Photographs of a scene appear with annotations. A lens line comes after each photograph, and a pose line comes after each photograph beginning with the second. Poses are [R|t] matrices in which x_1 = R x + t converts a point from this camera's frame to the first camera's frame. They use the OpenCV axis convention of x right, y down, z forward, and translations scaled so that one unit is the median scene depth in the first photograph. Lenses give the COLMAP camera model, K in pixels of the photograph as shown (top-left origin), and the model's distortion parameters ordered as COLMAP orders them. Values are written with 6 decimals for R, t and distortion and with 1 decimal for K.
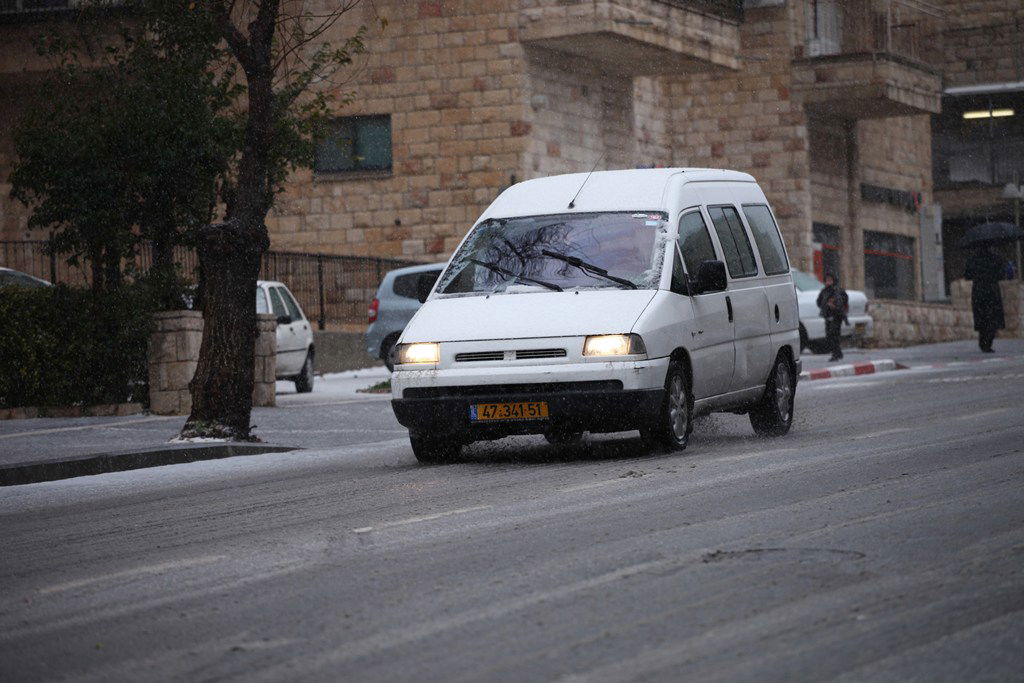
lens RADIAL K [[3913.6, 0, 519.0], [0, 3913.6, 331.9], [0, 0, 1]] dist [0.777099, 0.000000]
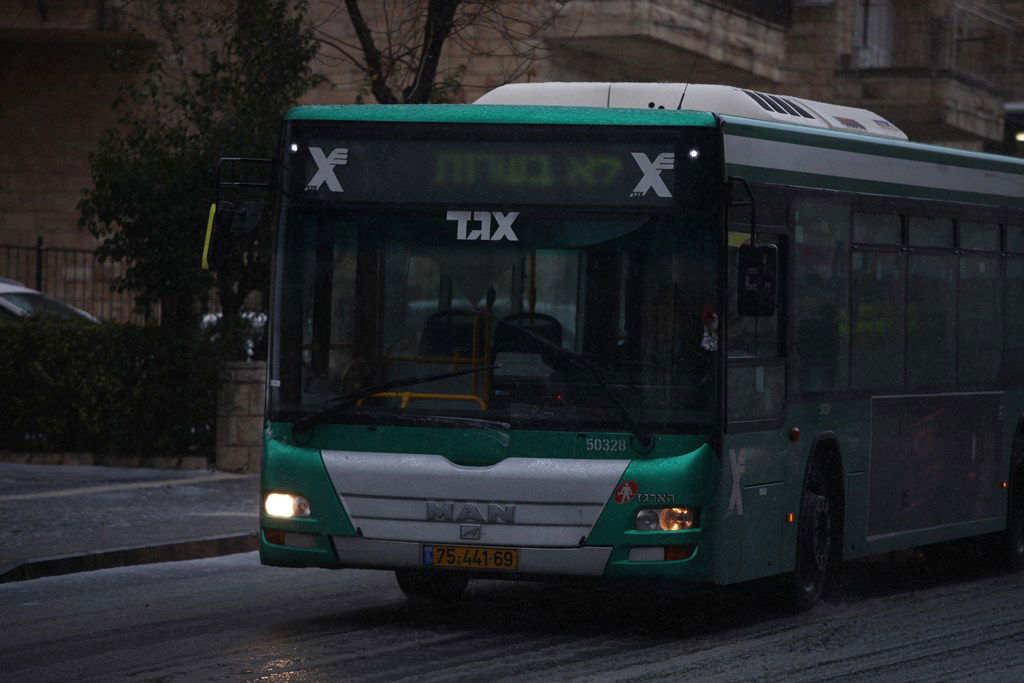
lens RADIAL K [[4962.1, 0, 506.5], [0, 4962.1, 342.0], [0, 0, 1]] dist [1.622162, 0.000000]
pose [[0.996998, 0.071322, 0.030126, -0.035887], [-0.071474, 0.997434, 0.004015, -0.010825], [-0.029762, -0.006156, 0.999538, -0.102525]]
